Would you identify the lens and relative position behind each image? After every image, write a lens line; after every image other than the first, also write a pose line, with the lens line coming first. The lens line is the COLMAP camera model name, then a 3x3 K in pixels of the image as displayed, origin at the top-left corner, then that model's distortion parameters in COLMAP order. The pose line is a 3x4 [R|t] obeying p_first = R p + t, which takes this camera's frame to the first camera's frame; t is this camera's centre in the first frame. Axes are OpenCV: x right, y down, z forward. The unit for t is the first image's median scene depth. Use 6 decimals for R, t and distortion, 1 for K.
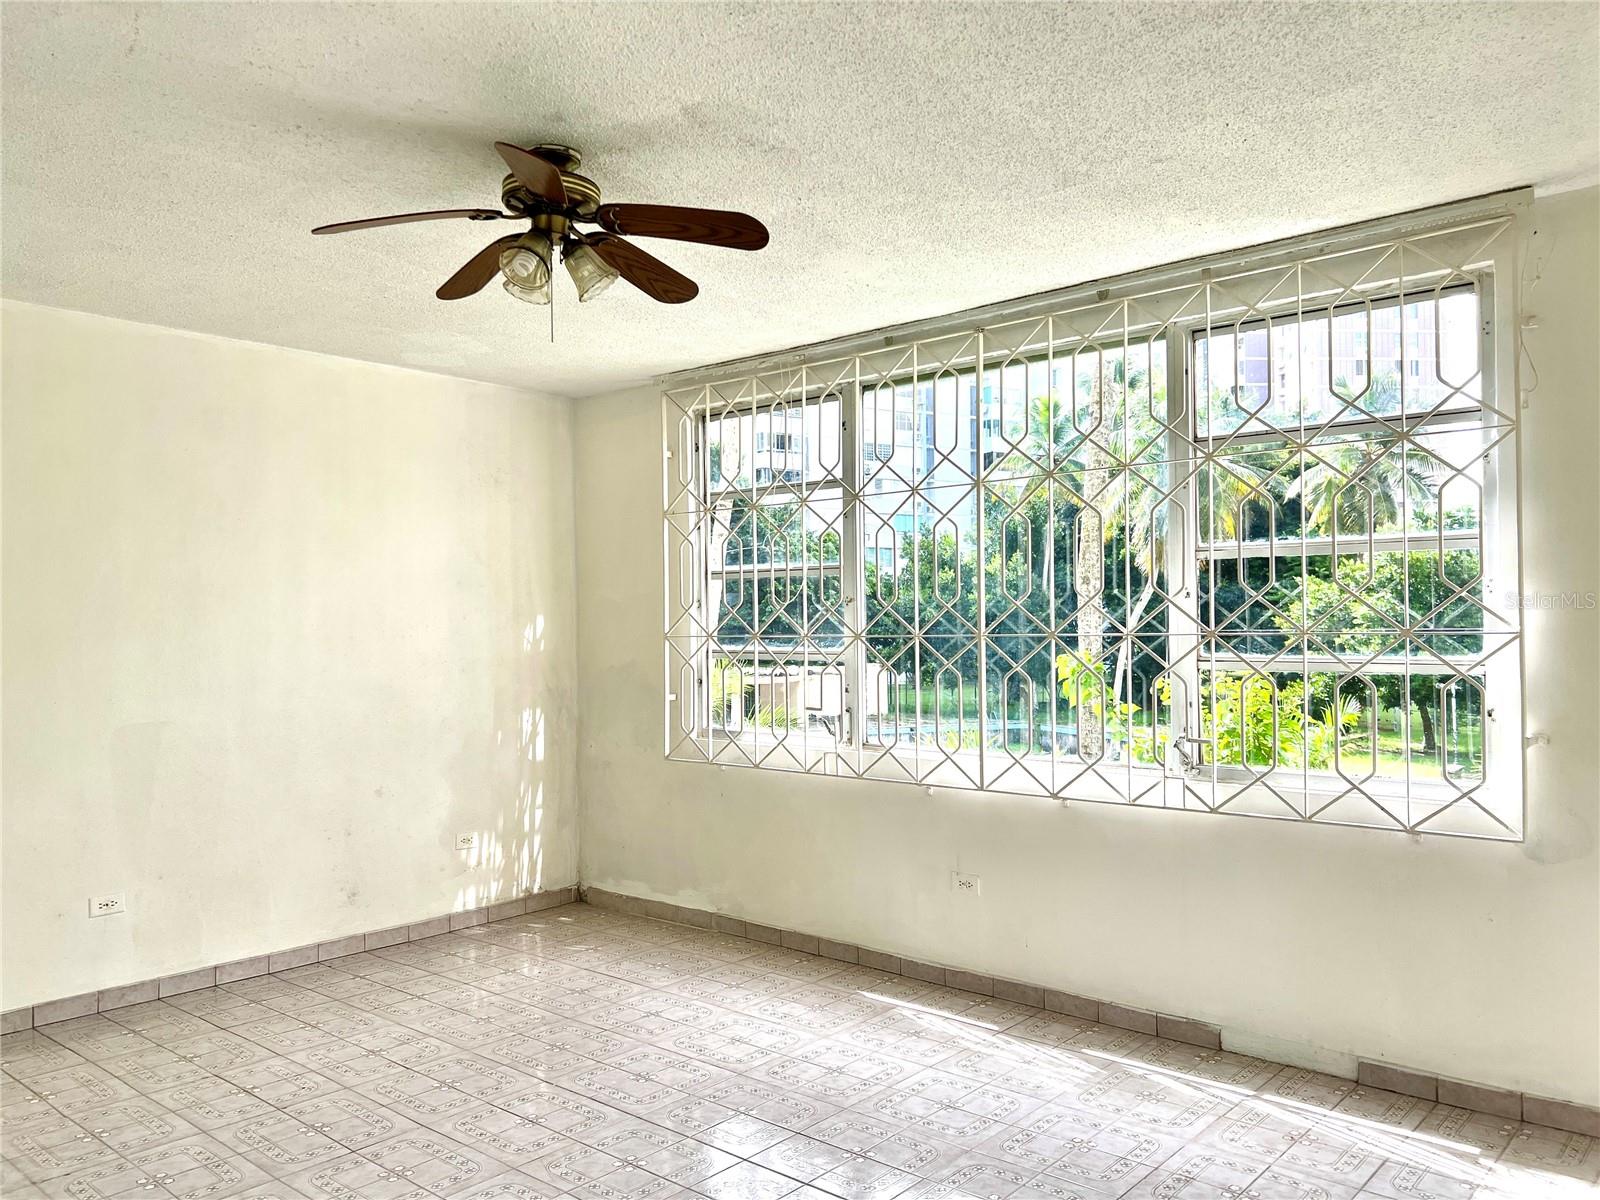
lens RADIAL K [[1199.8, 0, 790.6], [0, 1199.8, 620.7], [0, 0, 1]] dist [0.003126, -0.001741]
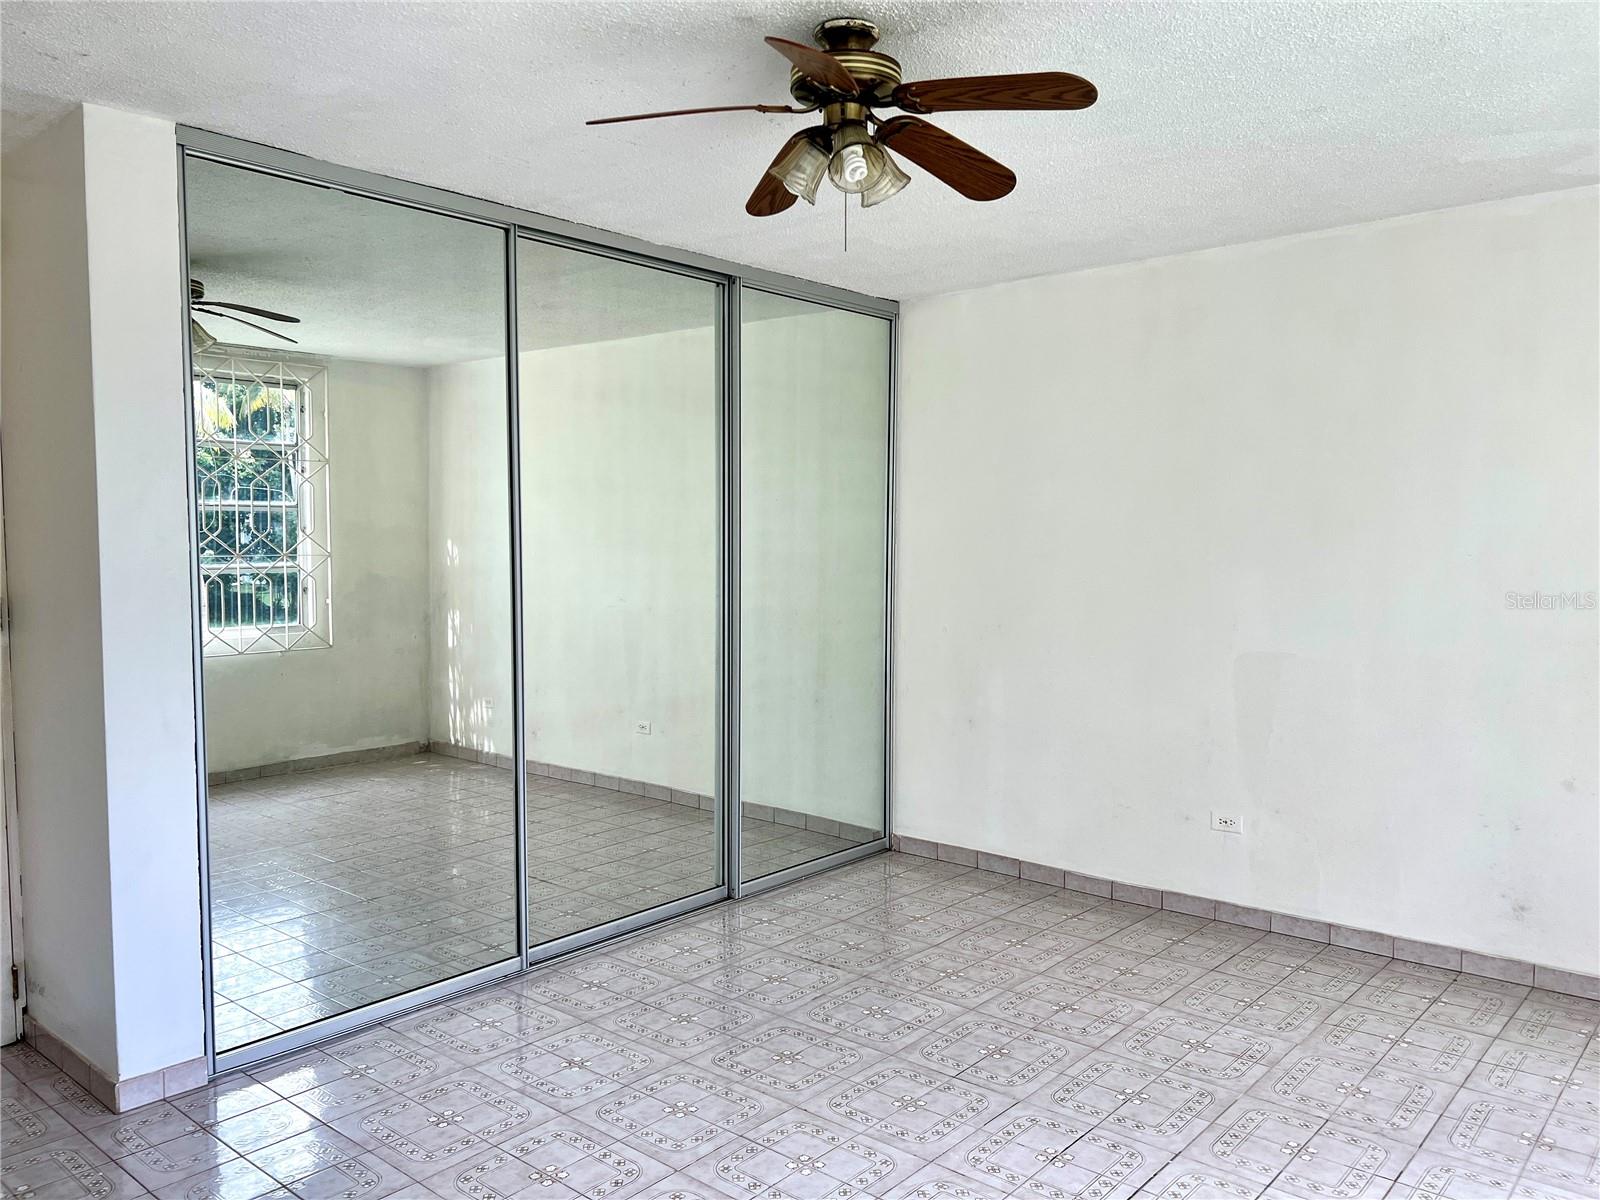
lens RADIAL K [[1199.8, 0, 790.6], [0, 1199.8, 620.7], [0, 0, 1]] dist [0.003126, -0.001741]
pose [[-0.001549, 0.079820, -0.996808, 0.476432], [0.005752, 0.996793, 0.079810, -0.025826], [0.999982, -0.005610, -0.002003, 0.644432]]
